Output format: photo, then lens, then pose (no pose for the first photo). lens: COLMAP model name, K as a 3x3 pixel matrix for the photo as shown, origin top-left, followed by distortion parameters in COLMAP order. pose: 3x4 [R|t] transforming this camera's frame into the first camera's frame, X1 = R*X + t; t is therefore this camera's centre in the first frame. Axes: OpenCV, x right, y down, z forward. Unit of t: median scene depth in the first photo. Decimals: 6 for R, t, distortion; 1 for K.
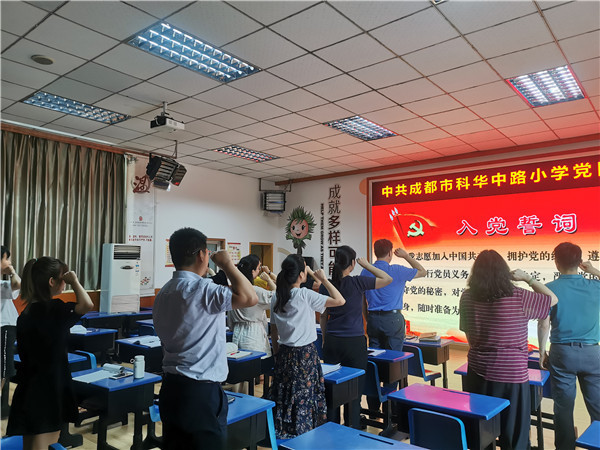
lens RADIAL K [[464.3, 0, 298.9], [0, 464.3, 226.5], [0, 0, 1]] dist [0.020192, -0.003973]
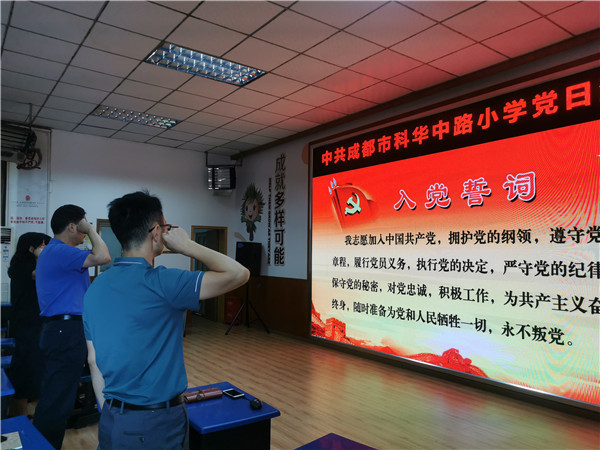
lens RADIAL K [[464.3, 0, 300.9], [0, 464.3, 226.0], [0, 0, 1]] dist [0.020192, -0.003973]
pose [[0.971423, -0.010610, -0.237116, 0.357711], [0.015037, 0.999745, 0.016867, 0.027452], [0.236877, -0.019950, 0.971335, 0.240821]]
